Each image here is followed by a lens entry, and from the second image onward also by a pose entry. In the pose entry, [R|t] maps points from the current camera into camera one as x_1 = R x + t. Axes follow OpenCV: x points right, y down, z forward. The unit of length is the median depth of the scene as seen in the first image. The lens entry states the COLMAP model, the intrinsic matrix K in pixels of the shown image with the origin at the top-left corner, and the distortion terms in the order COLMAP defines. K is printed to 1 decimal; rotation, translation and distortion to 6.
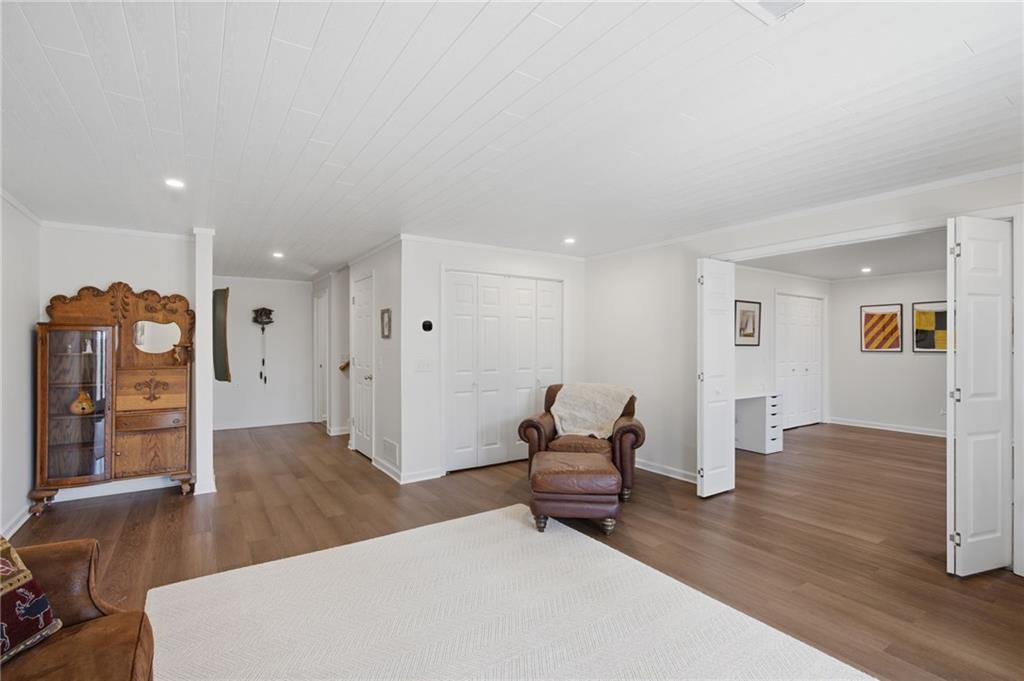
lens RADIAL K [[469.6, 0, 508.5], [0, 469.6, 343.7], [0, 0, 1]] dist [-0.004062, 0.000224]
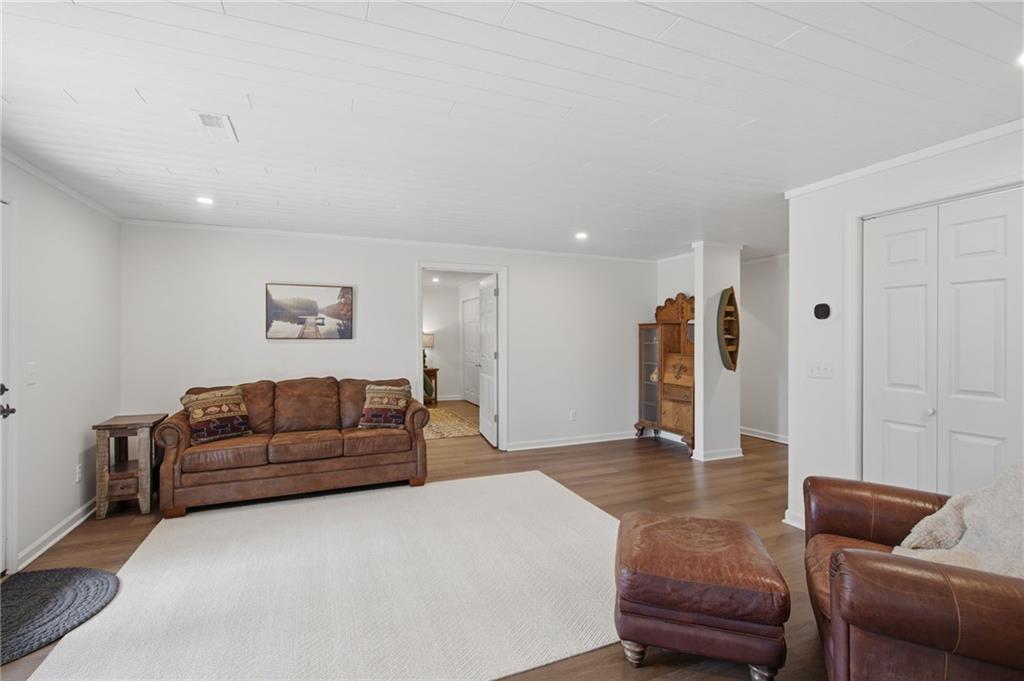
lens RADIAL K [[469.6, 0, 509.2], [0, 469.6, 336.4], [0, 0, 1]] dist [-0.004062, 0.000224]
pose [[-0.201789, 0.002646, -0.979425, 0.672573], [0.005748, 0.999982, 0.001517, -0.006095], [0.979412, -0.005323, -0.201801, 0.799341]]
